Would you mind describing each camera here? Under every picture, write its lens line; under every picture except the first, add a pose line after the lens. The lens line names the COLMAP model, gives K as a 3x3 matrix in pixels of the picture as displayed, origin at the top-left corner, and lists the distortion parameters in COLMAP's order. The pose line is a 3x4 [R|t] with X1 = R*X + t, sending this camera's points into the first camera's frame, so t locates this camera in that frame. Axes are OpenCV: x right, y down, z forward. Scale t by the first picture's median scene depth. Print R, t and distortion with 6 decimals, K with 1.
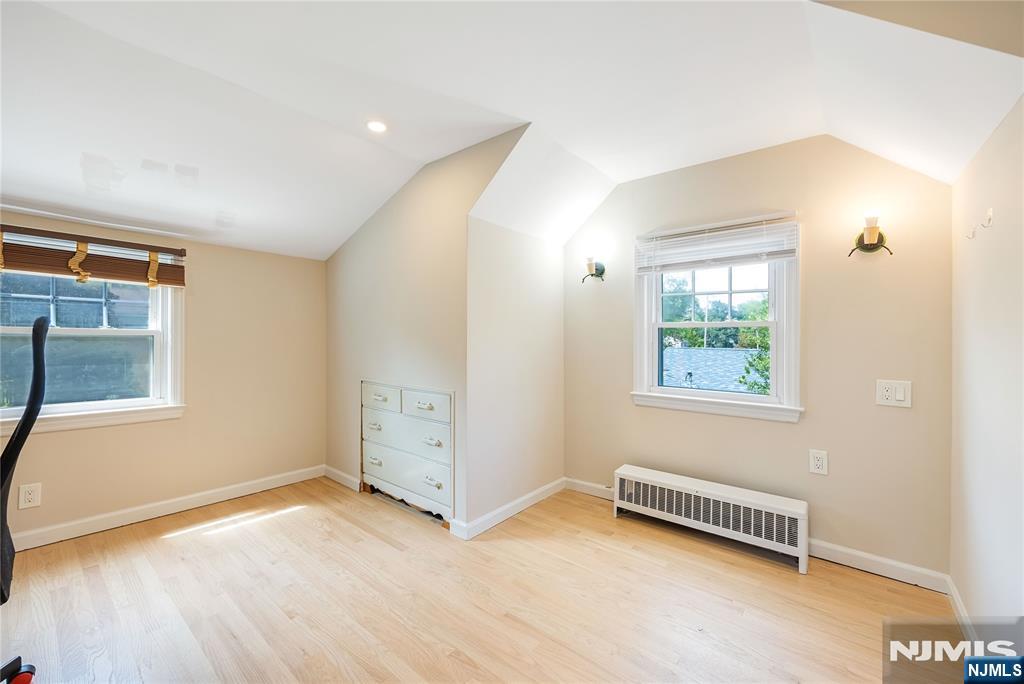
lens RADIAL K [[418.2, 0, 509.7], [0, 418.2, 339.4], [0, 0, 1]] dist [0.001854, 0.000041]
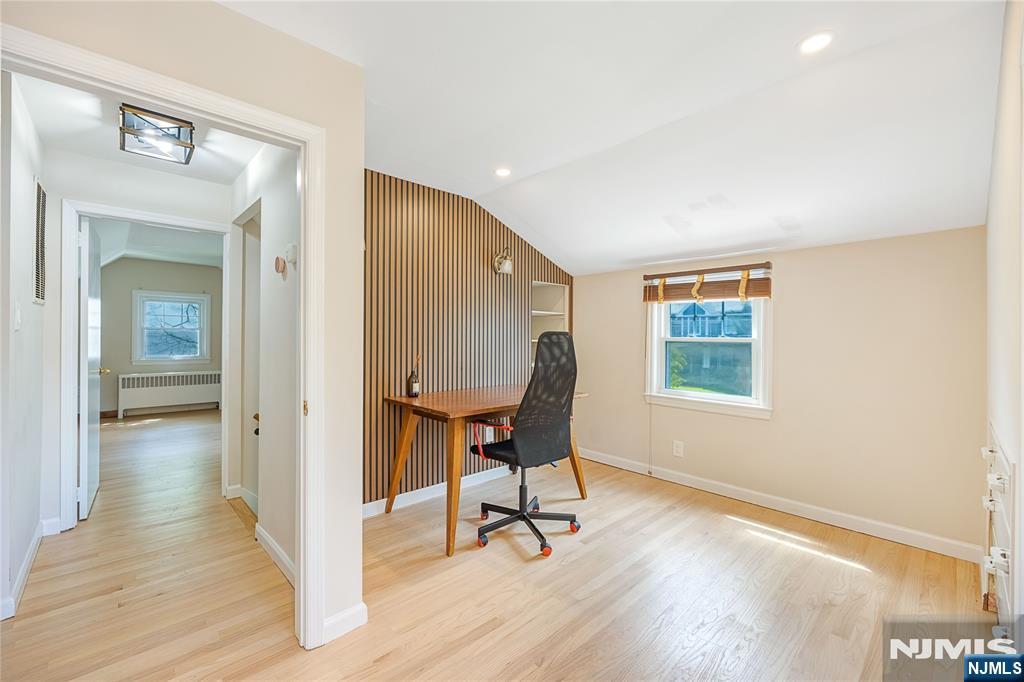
lens RADIAL K [[418.2, 0, 507.4], [0, 418.2, 342.6], [0, 0, 1]] dist [0.001854, 0.000041]
pose [[-0.120981, -0.004992, -0.992642, 0.376540], [-0.018294, 0.999829, -0.002798, 0.005699], [0.992486, 0.017821, -0.121052, 0.494875]]
